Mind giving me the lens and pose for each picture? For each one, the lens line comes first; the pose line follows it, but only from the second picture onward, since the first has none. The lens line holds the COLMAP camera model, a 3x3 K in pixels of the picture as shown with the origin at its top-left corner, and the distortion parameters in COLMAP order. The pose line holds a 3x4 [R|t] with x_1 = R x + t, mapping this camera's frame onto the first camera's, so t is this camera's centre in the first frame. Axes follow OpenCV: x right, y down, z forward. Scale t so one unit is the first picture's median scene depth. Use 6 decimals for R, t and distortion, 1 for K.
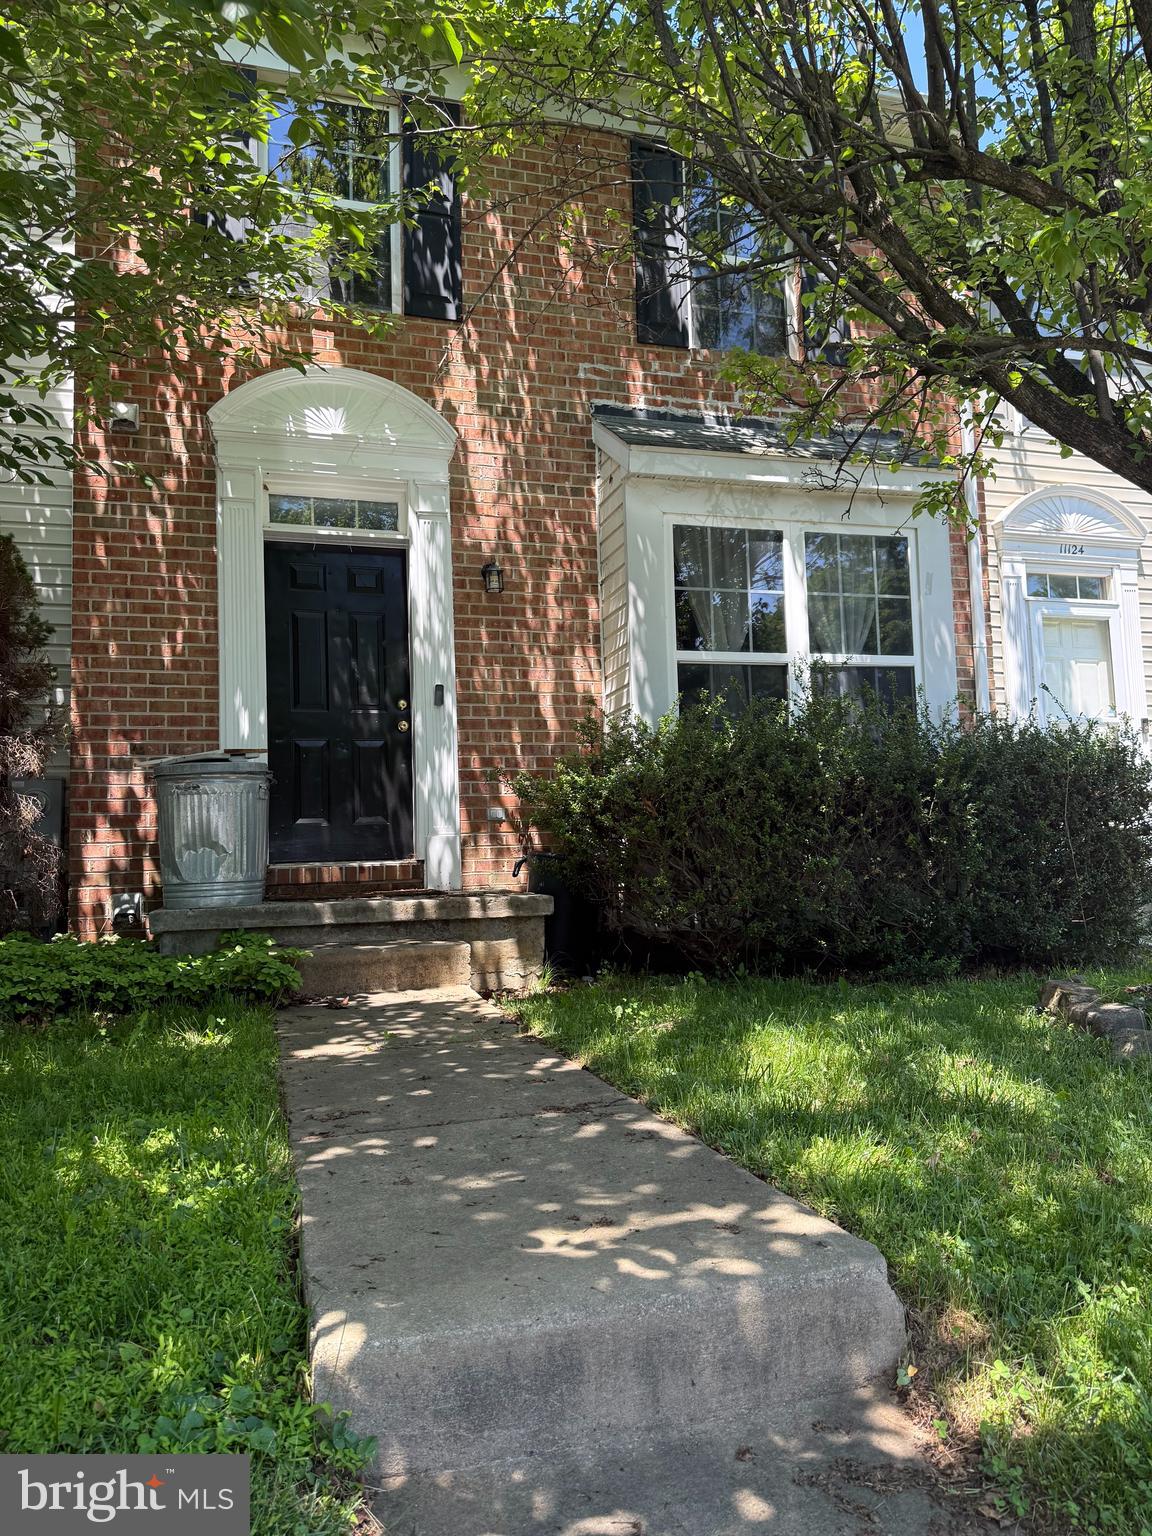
lens RADIAL K [[1071.6, 0, 572.9], [0, 1071.6, 858.8], [0, 0, 1]] dist [0.148540, -0.295172]
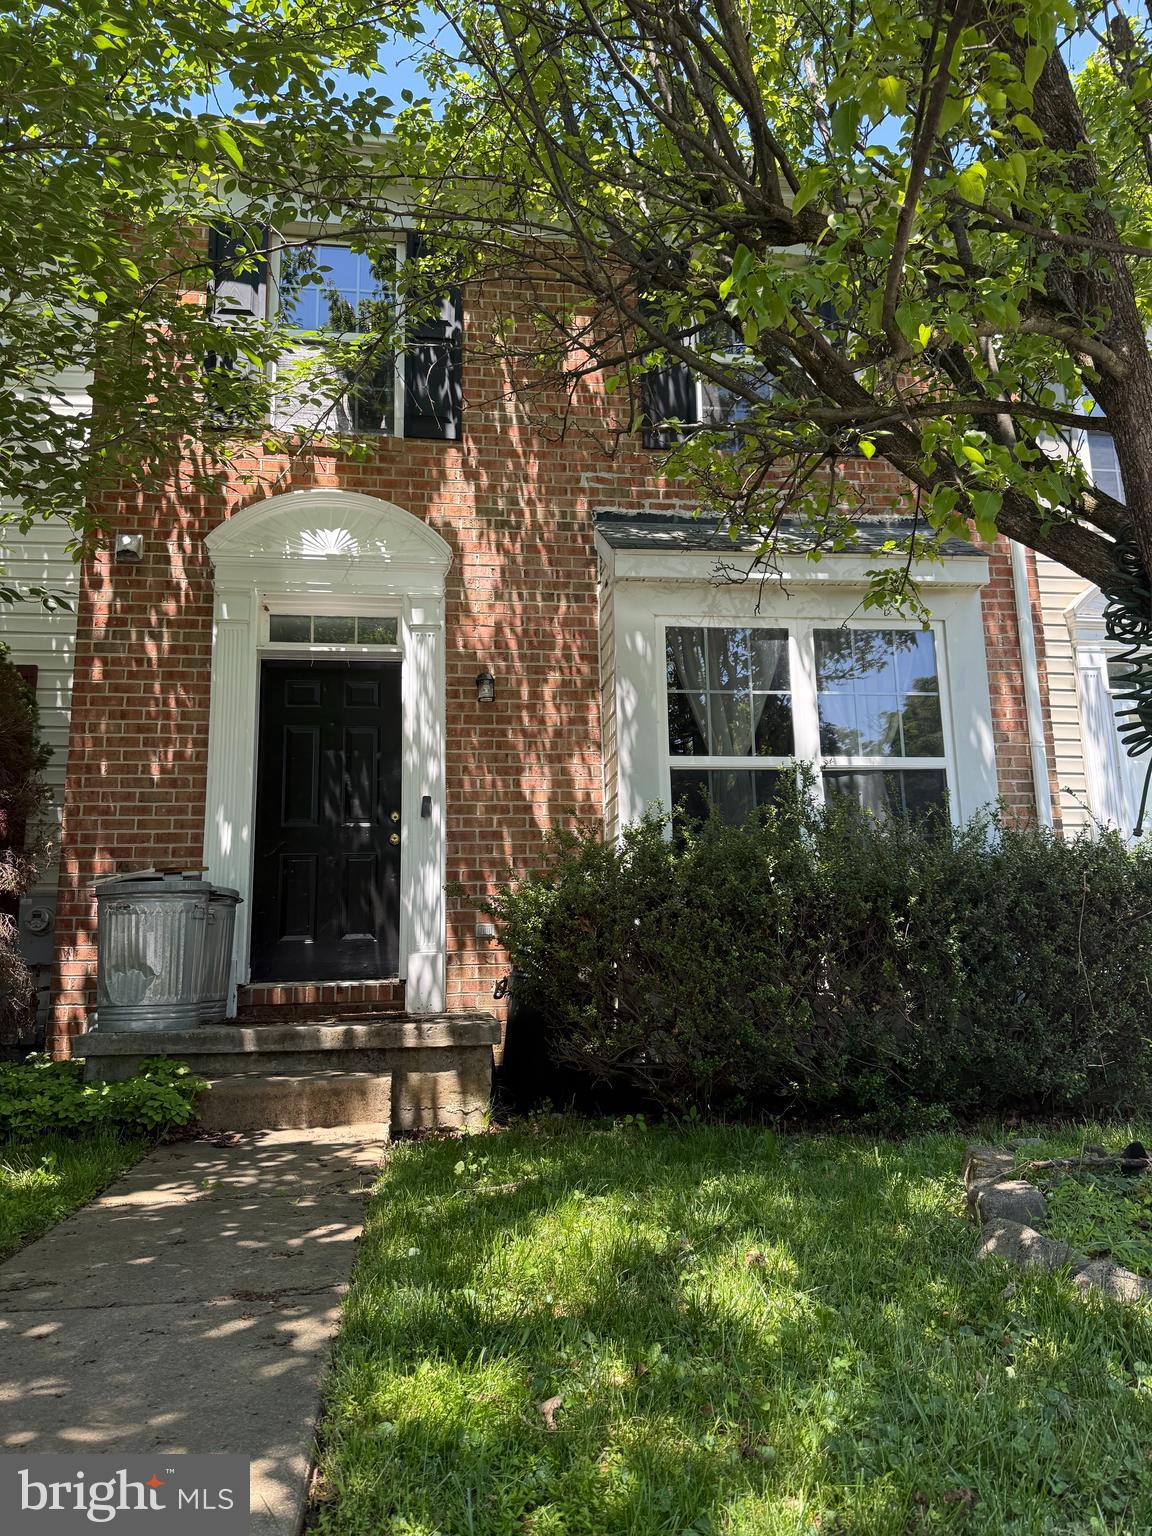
lens RADIAL K [[1104.0, 0, 577.2], [0, 1104.0, 835.3], [0, 0, 1]] dist [0.068155, -0.101122]
pose [[0.986626, -0.010317, -0.162676, 0.170597], [-0.009147, 0.992918, -0.118451, -0.011263], [0.162746, 0.118355, 0.979544, 0.060171]]
